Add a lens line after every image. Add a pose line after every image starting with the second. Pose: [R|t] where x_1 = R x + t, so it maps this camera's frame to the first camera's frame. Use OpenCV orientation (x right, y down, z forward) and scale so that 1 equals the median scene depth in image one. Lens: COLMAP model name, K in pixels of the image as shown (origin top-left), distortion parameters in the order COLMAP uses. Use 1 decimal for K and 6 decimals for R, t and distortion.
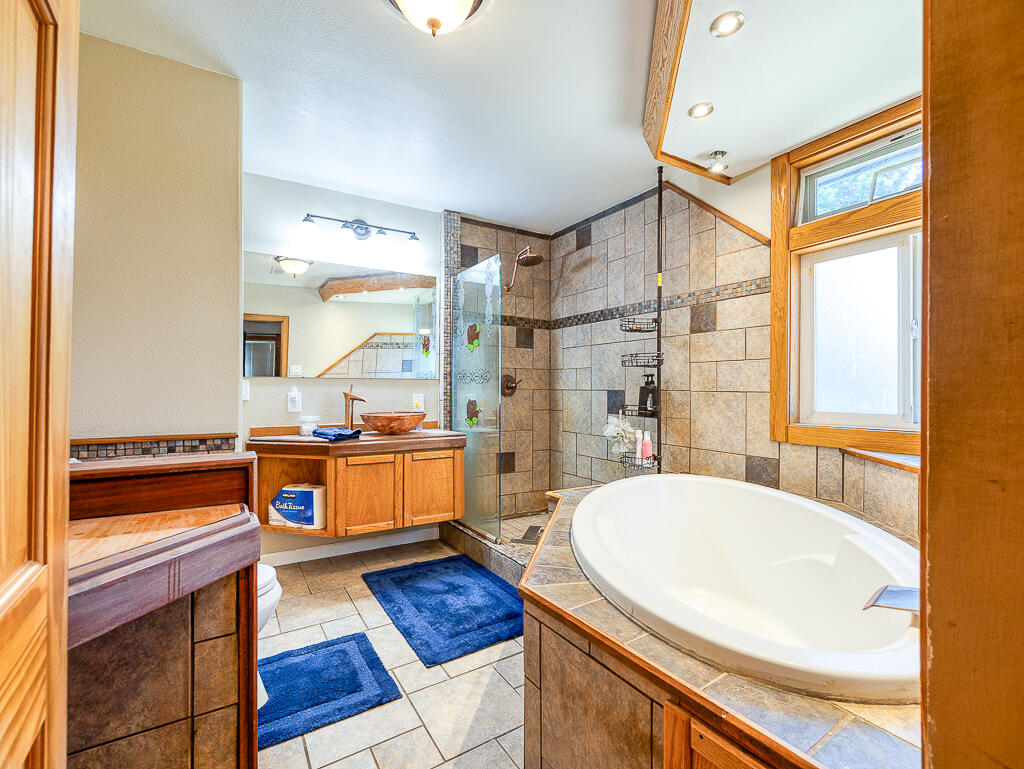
lens RADIAL K [[444.3, 0, 508.1], [0, 444.3, 386.1], [0, 0, 1]] dist [0.003948, 0.000337]
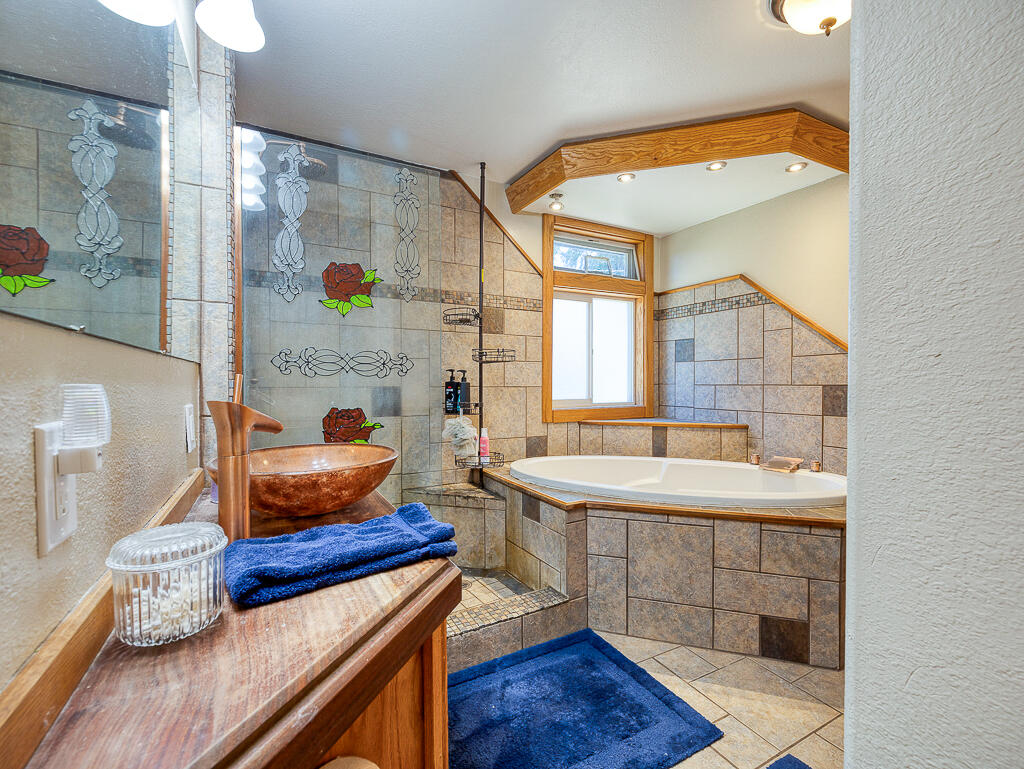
lens RADIAL K [[444.3, 0, 508.1], [0, 444.3, 386.1], [0, 0, 1]] dist [0.003948, 0.000337]
pose [[0.075548, -0.007603, 0.997113, -0.733452], [0.001207, 0.999971, 0.007534, 0.001612], [-0.997141, 0.000634, 0.075555, 0.975319]]
